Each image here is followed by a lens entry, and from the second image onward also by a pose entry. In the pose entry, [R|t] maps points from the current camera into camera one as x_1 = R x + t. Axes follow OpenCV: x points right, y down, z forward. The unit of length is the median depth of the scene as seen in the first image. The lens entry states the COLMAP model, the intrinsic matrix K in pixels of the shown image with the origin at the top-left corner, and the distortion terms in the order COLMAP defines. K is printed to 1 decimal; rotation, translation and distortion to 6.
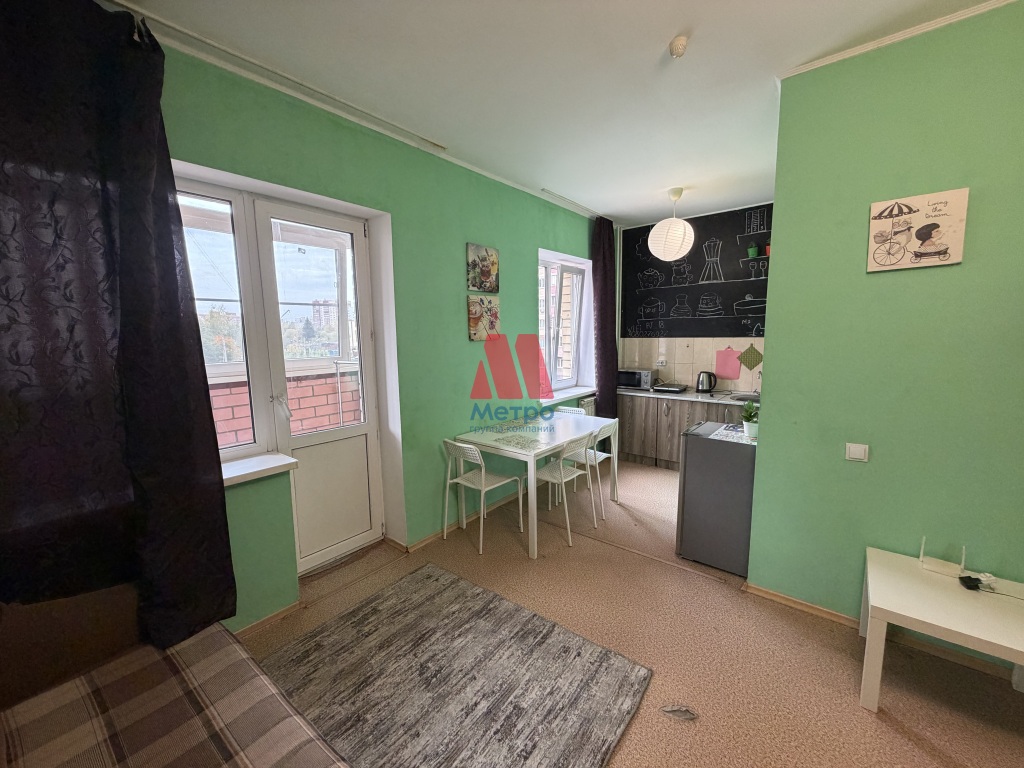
lens RADIAL K [[406.1, 0, 509.4], [0, 406.1, 385.3], [0, 0, 1]] dist [-0.002335, 0.000378]
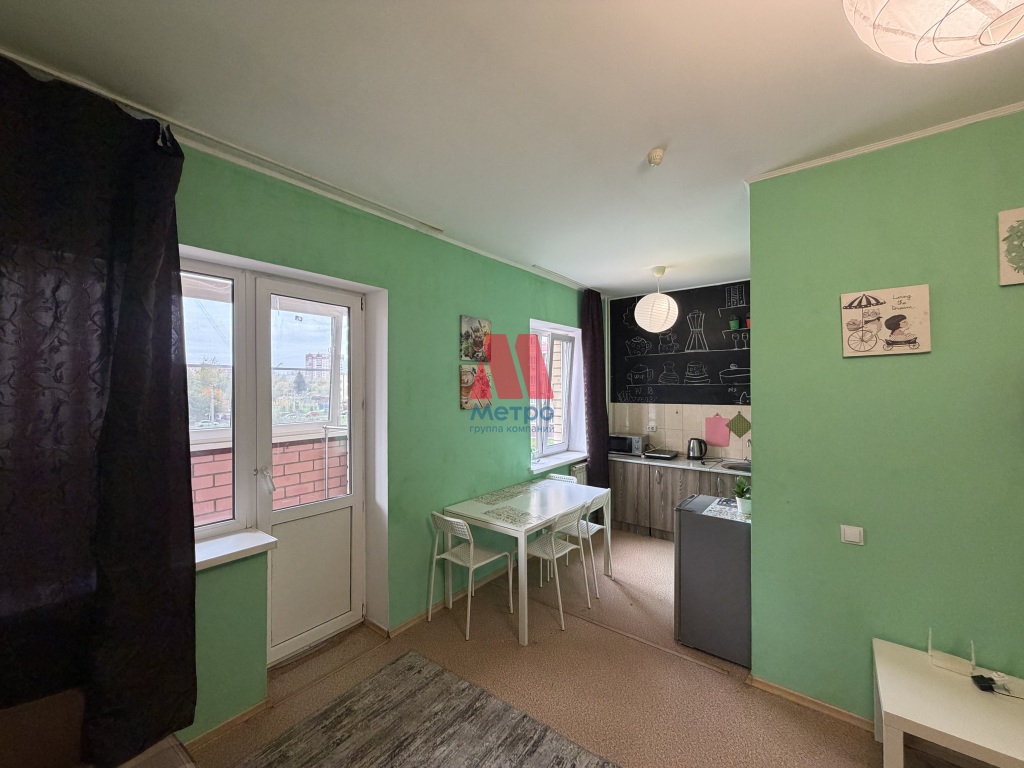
lens RADIAL K [[406.1, 0, 509.4], [0, 406.1, 385.3], [0, 0, 1]] dist [-0.002335, 0.000378]
pose [[0.999718, 0.011434, 0.020810, 0.000011], [-0.008531, 0.990863, -0.134602, -0.036536], [-0.022159, 0.134387, 0.990681, -0.004243]]
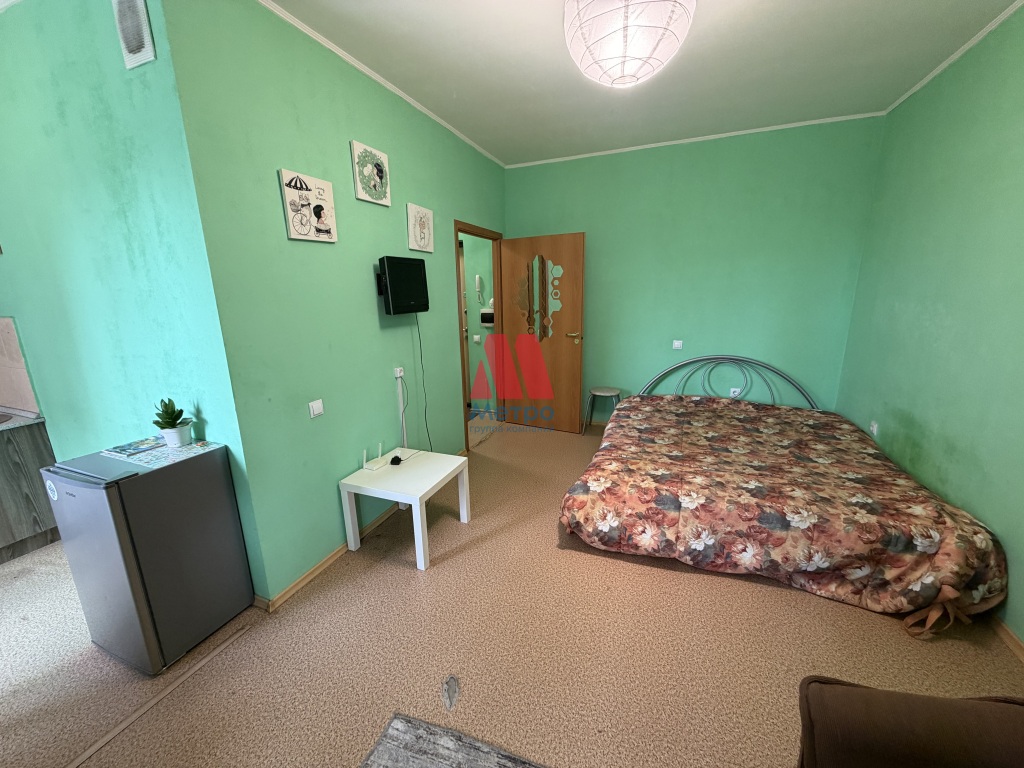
lens RADIAL K [[406.1, 0, 509.4], [0, 406.1, 385.3], [0, 0, 1]] dist [-0.002335, 0.000378]
pose [[-0.299949, -0.196162, 0.933569, -0.204037], [0.154401, 0.955744, 0.250429, -0.058382], [-0.941377, 0.219260, -0.256387, 0.513528]]
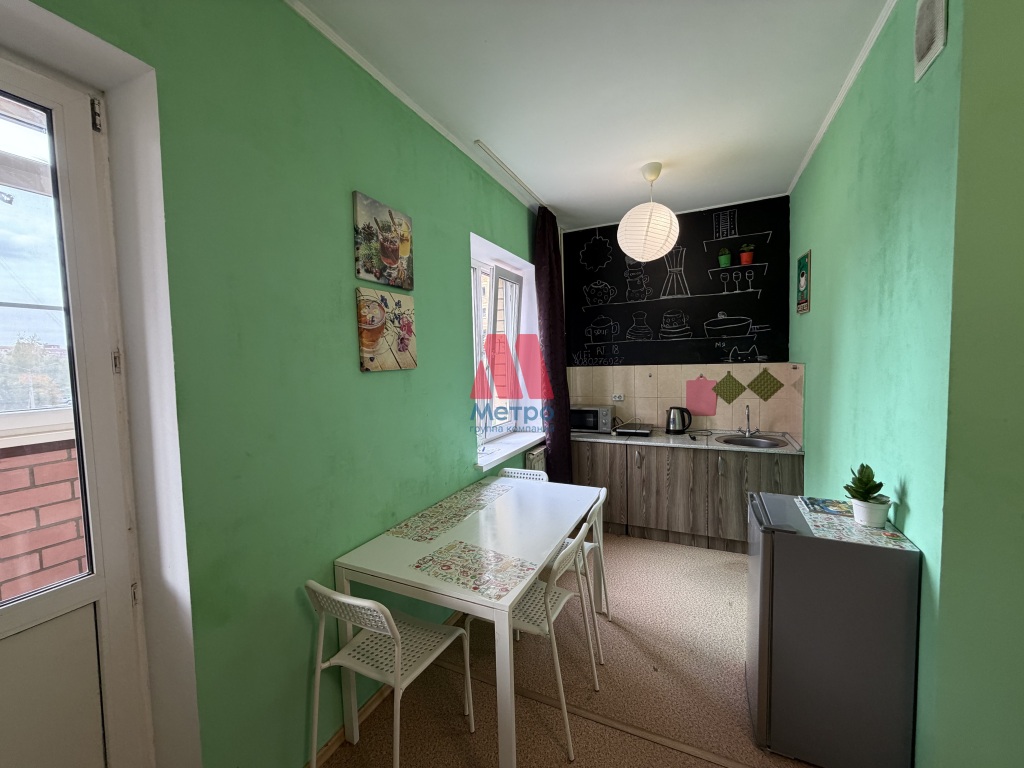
lens RADIAL K [[406.1, 0, 509.4], [0, 406.1, 385.3], [0, 0, 1]] dist [-0.002335, 0.000378]
pose [[0.969318, -0.022227, 0.244802, -0.042467], [0.041626, 0.996363, -0.074356, -0.045855], [-0.242259, 0.082265, 0.966718, 0.457894]]
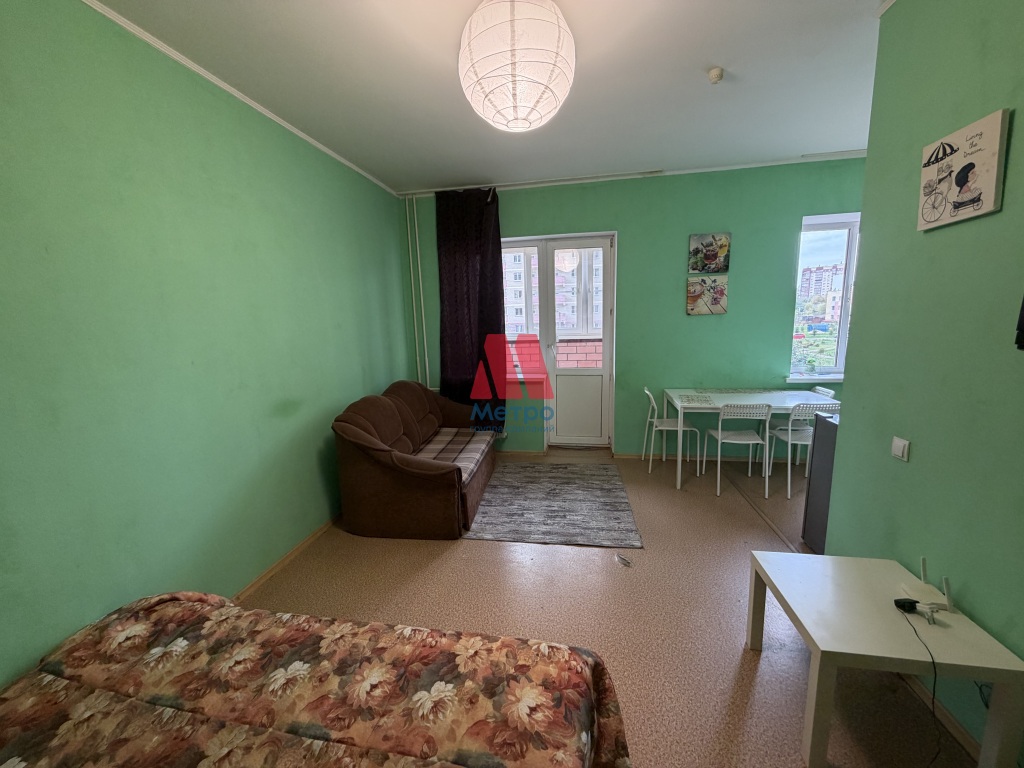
lens RADIAL K [[406.1, 0, 509.4], [0, 406.1, 385.3], [0, 0, 1]] dist [-0.002335, 0.000378]
pose [[0.490956, 0.146820, -0.858724, 0.768351], [-0.091248, 0.988941, 0.116916, 0.007266], [0.866393, 0.020956, 0.498923, -0.084198]]
